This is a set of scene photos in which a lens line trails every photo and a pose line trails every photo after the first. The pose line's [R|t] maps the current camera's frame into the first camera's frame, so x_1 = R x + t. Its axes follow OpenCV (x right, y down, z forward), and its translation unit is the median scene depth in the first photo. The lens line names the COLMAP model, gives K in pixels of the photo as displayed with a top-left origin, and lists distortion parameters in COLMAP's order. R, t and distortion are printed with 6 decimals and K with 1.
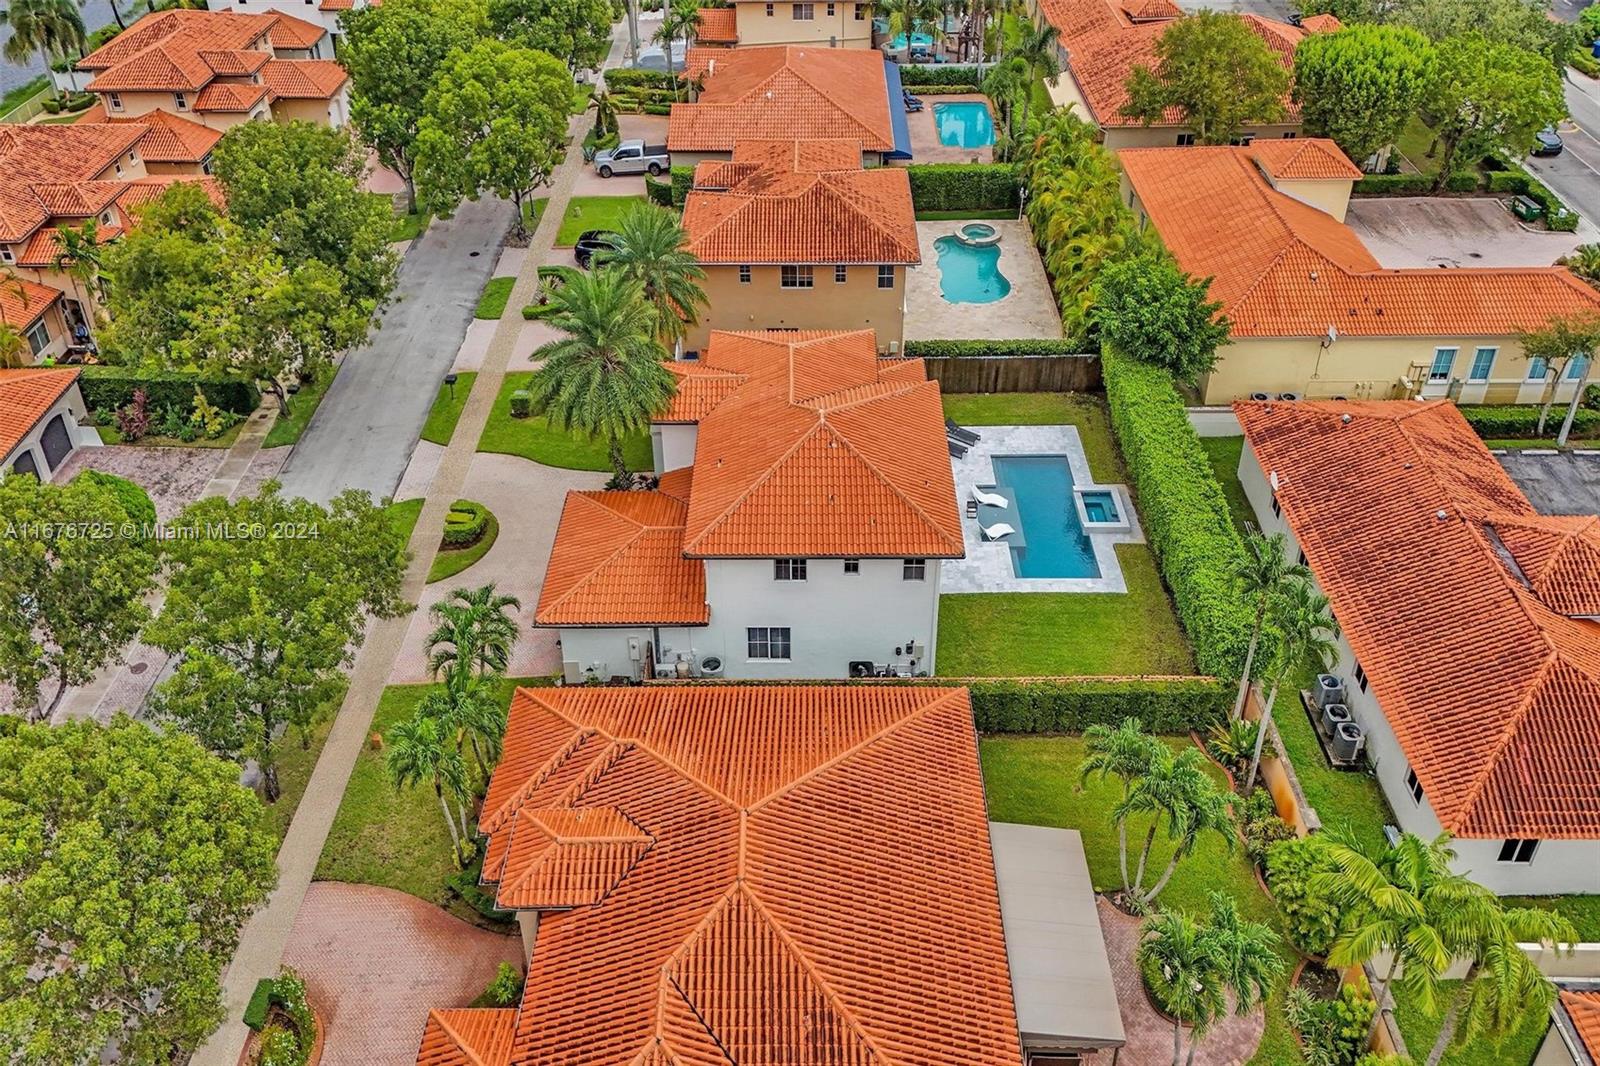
lens RADIAL K [[1399.3, 0, 800.0], [0, 1399.3, 533.0], [0, 0, 1]] dist [0.091901, -0.146224]
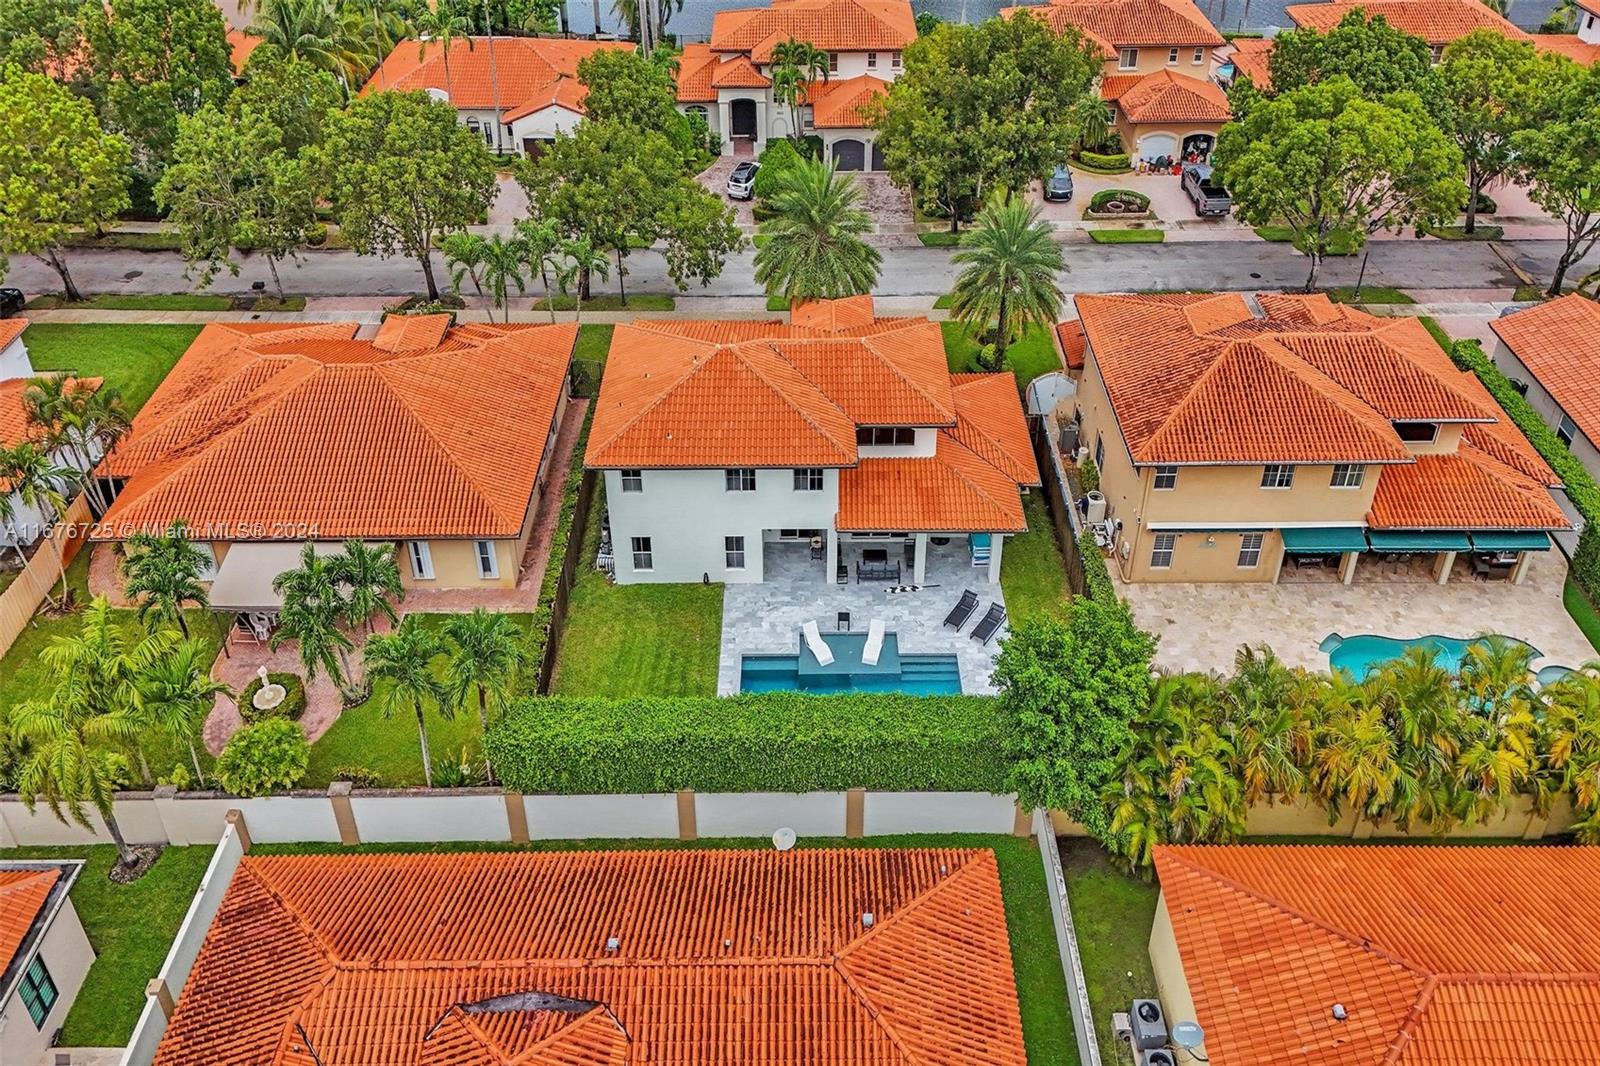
lens RADIAL K [[1399.3, 0, 800.0], [0, 1399.3, 533.0], [0, 0, 1]] dist [0.091901, -0.146224]
pose [[0.017909, 0.490022, -0.871526, 1.013748], [-0.542936, 0.736719, 0.403069, -0.482534], [0.839583, 0.465964, 0.279244, 0.658338]]
